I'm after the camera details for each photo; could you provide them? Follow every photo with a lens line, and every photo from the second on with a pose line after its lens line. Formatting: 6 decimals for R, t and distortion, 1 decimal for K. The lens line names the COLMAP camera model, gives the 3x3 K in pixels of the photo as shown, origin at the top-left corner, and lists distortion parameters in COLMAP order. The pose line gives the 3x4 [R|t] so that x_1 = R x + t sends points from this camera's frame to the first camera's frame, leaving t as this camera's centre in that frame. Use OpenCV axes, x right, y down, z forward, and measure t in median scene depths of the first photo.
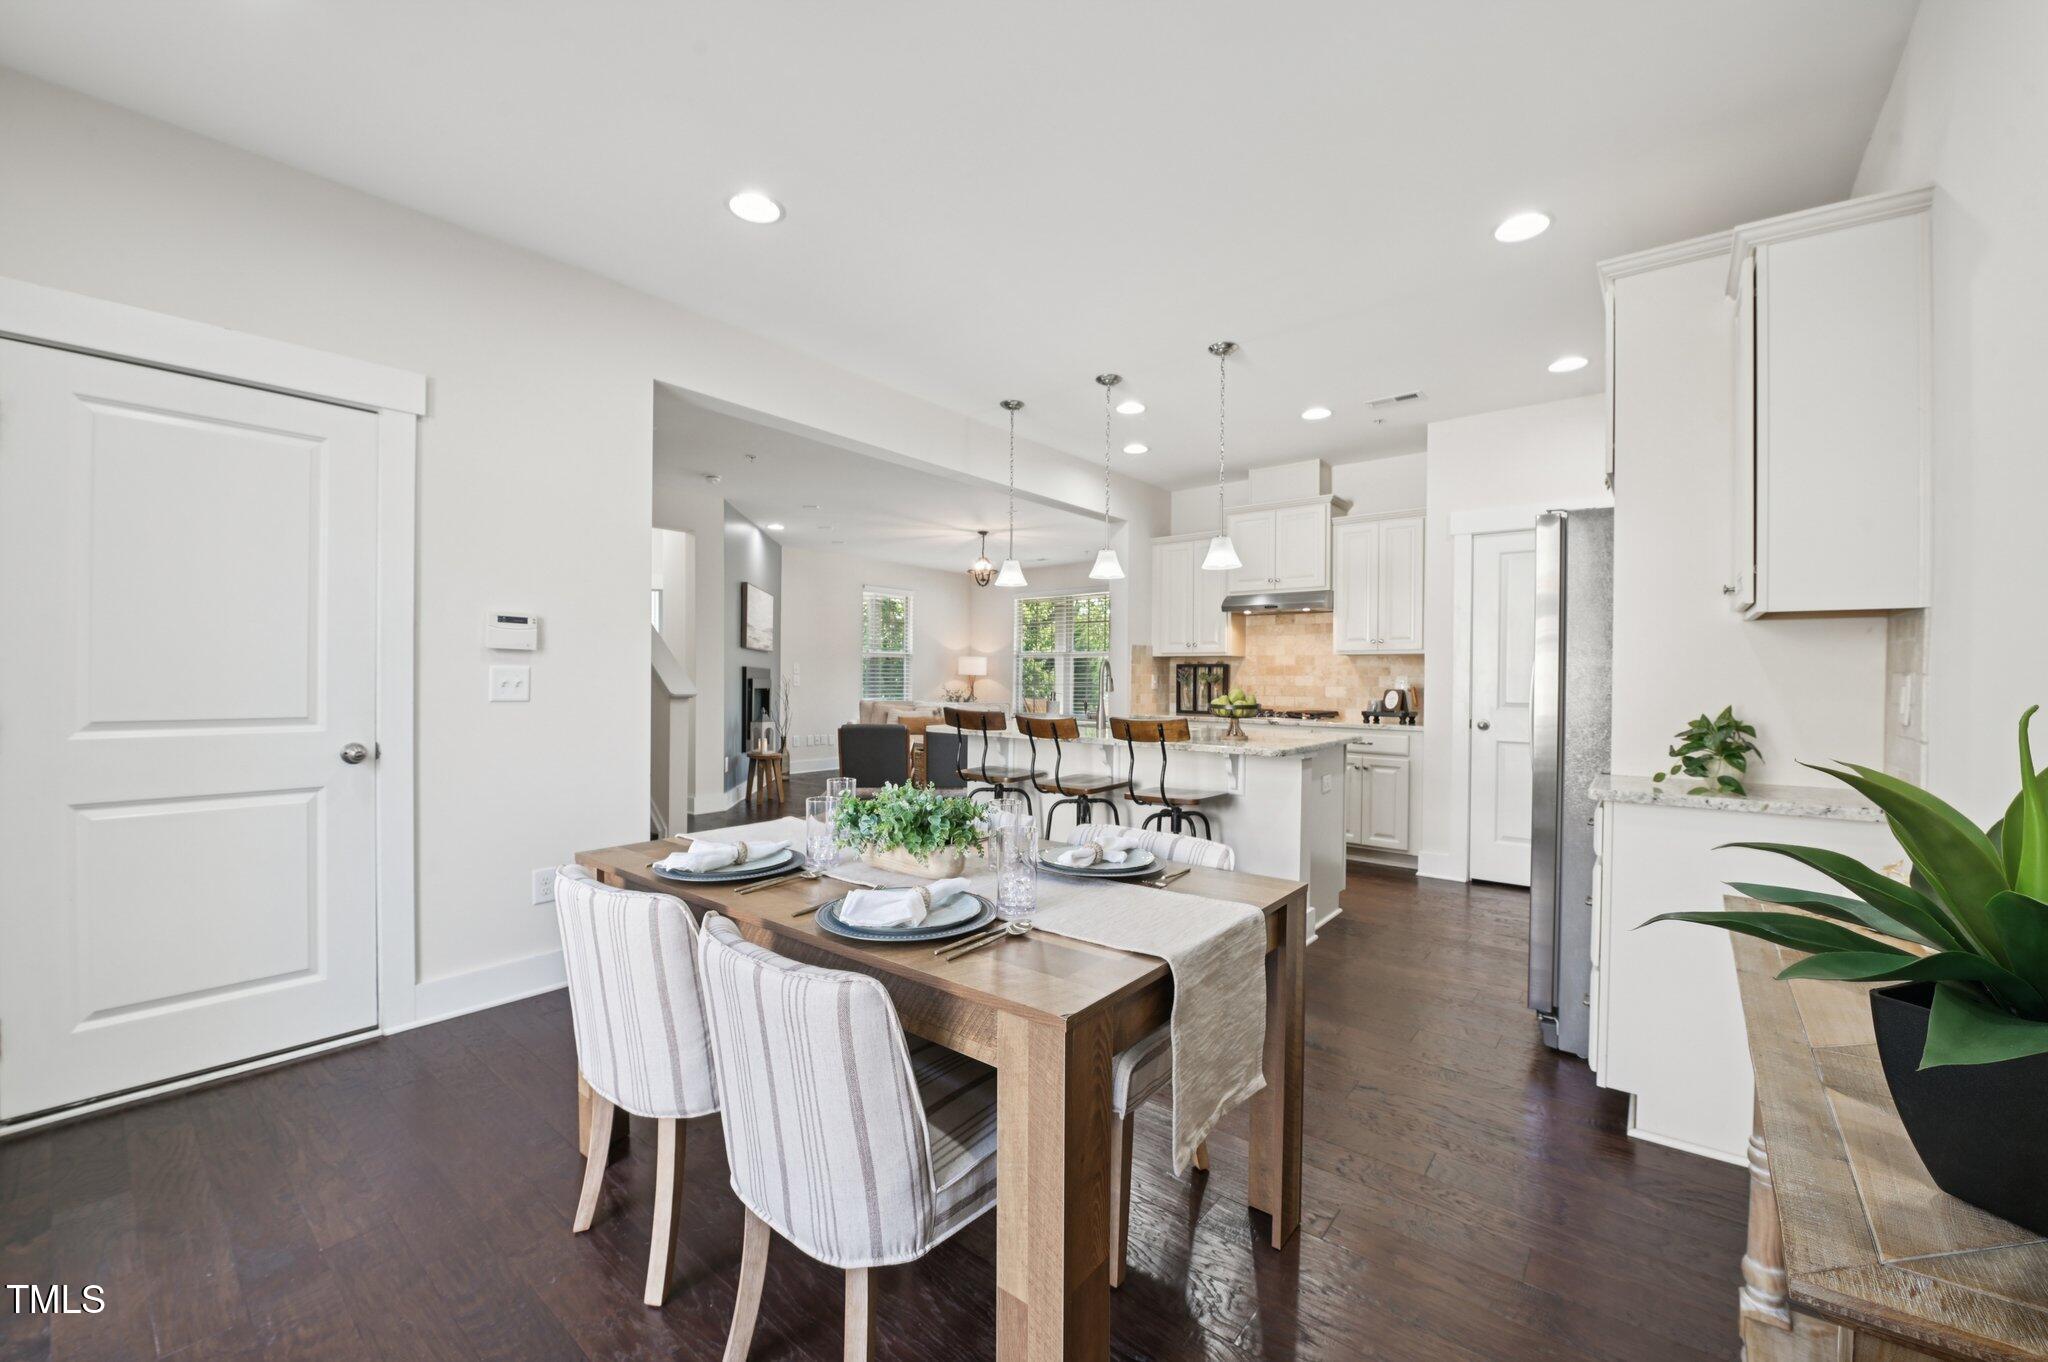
lens RADIAL K [[820.3, 0, 1023.8], [0, 820.3, 679.2], [0, 0, 1]] dist [-0.014318, 0.000060]
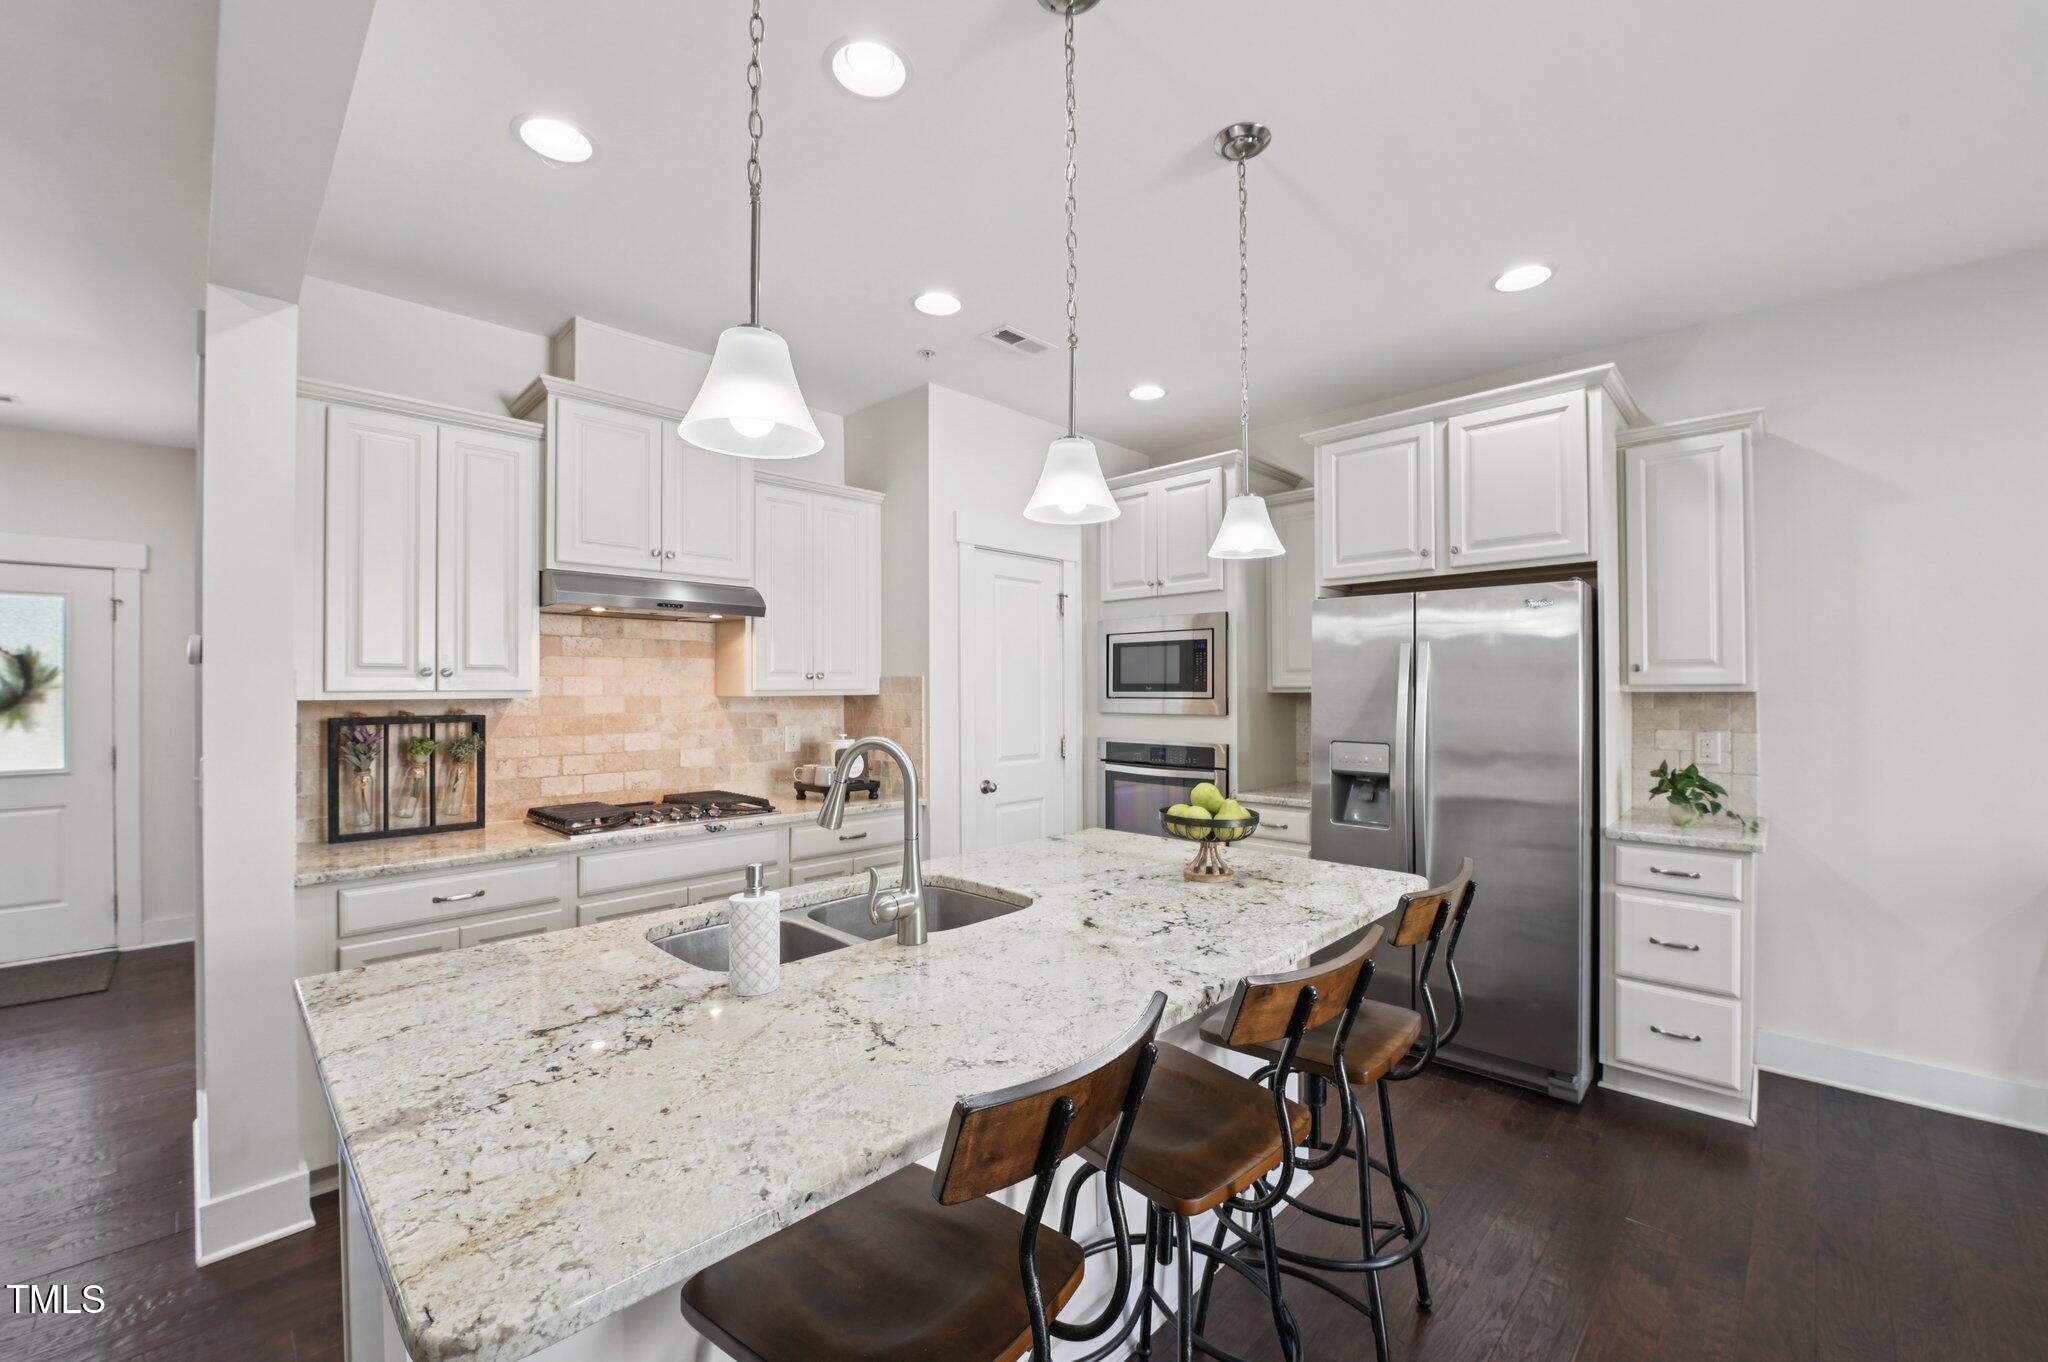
lens RADIAL K [[820.3, 0, 1022.4], [0, 820.3, 682.5], [0, 0, 1]] dist [-0.014318, 0.000060]
pose [[0.106013, 0.001792, 0.994363, -0.180216], [0.012963, 0.999911, -0.003184, -0.032786], [-0.994280, 0.013228, 0.105980, 0.681696]]
